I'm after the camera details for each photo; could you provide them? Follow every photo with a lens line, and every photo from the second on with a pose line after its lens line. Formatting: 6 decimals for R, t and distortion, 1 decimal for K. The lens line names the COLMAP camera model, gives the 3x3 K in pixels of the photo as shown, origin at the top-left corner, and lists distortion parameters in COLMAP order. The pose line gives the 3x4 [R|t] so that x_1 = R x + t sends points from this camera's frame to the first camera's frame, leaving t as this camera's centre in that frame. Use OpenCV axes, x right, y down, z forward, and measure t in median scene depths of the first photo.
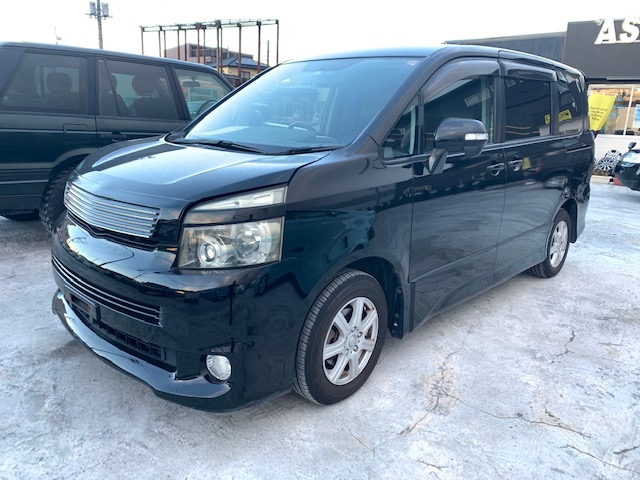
lens RADIAL K [[487.8, 0, 320.0], [0, 487.8, 240.0], [0, 0, 1]] dist [0.027470, -0.007939]
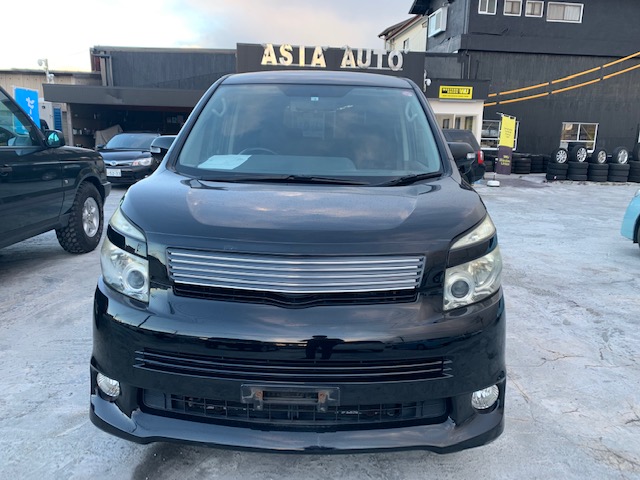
lens RADIAL K [[487.8, 0, 320.0], [0, 487.8, 240.0], [0, 0, 1]] dist [0.027470, -0.007939]
pose [[0.747160, -0.164187, 0.644045, -0.157332], [0.172257, 0.983734, 0.050947, -0.025182], [-0.641934, 0.072876, 0.763289, 0.062374]]
